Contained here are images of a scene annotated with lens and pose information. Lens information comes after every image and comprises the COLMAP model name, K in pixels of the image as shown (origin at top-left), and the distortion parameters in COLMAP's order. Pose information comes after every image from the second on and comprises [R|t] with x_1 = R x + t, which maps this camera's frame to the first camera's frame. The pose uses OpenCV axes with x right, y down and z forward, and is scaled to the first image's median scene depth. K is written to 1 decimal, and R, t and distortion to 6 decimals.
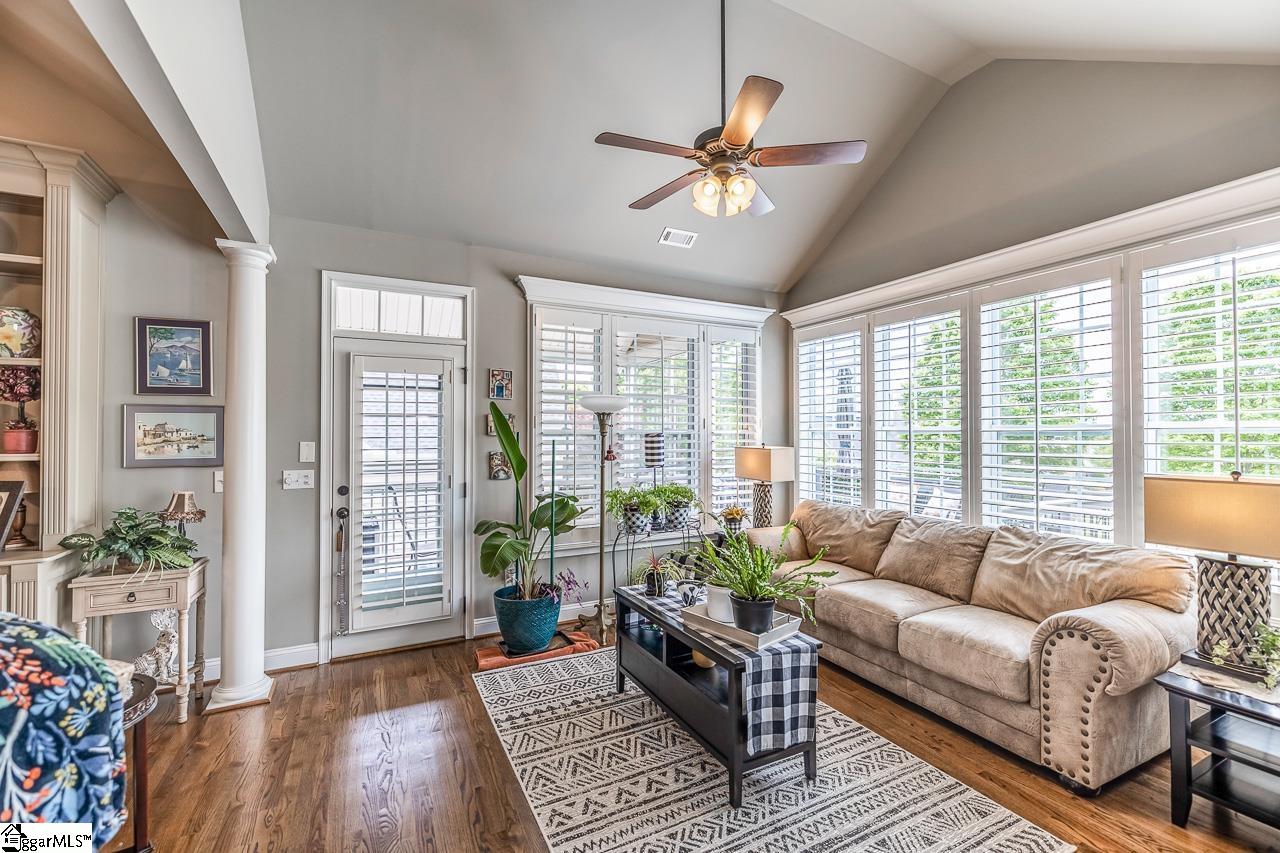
lens RADIAL K [[546.7, 0, 647.7], [0, 546.7, 431.5], [0, 0, 1]] dist [-0.004450, 0.000367]
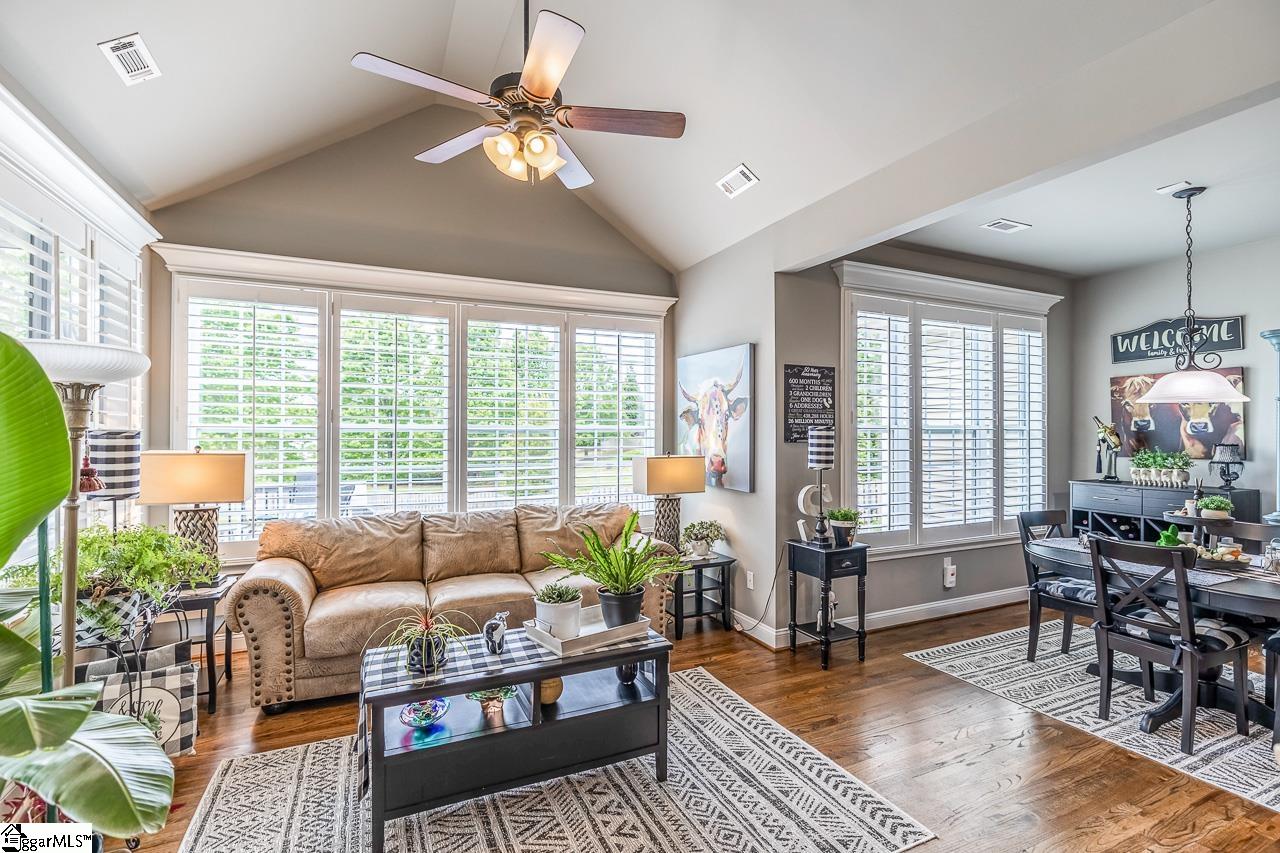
lens RADIAL K [[575.4, 0, 625.5], [0, 575.4, 430.0], [0, 0, 1]] dist [-0.006764, 0.000010]
pose [[0.061845, 0.000206, 0.998086, -0.571024], [-0.009439, 0.999955, 0.000379, -0.003342], [-0.998041, -0.009444, 0.061844, 0.588538]]
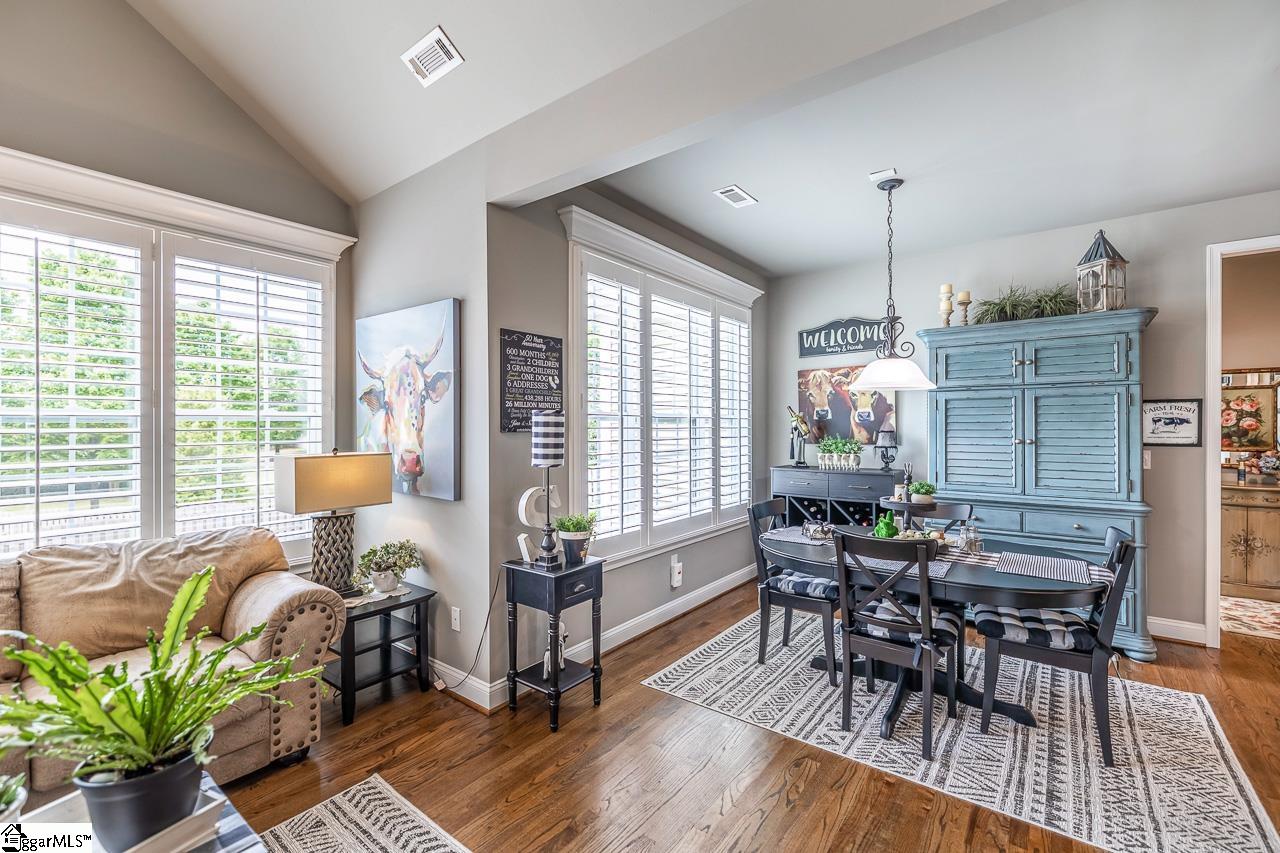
lens RADIAL K [[546.7, 0, 619.7], [0, 546.7, 426.6], [0, 0, 1]] dist [-0.004450, 0.000367]
pose [[-0.408127, -0.002657, 0.912921, -0.255939], [-0.006468, 0.999979, 0.000019, 0.008261], [-0.912902, -0.005897, -0.408136, 0.520218]]
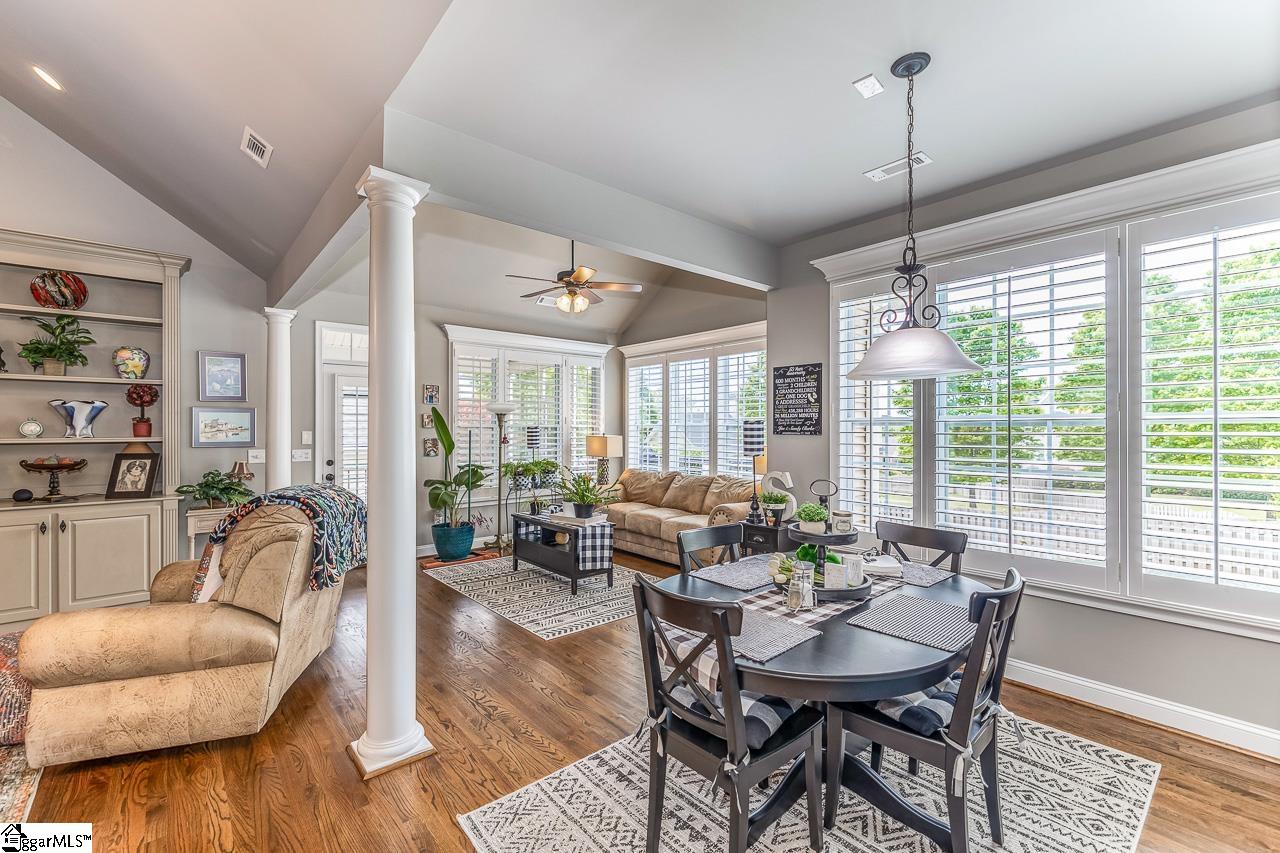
lens RADIAL K [[546.7, 0, 645.3], [0, 546.7, 428.3], [0, 0, 1]] dist [-0.004450, 0.000367]
pose [[0.973482, 0.002744, 0.228748, -0.039515], [-0.003720, 0.999986, 0.003839, 0.000776], [-0.228734, -0.004588, 0.973478, -0.713335]]
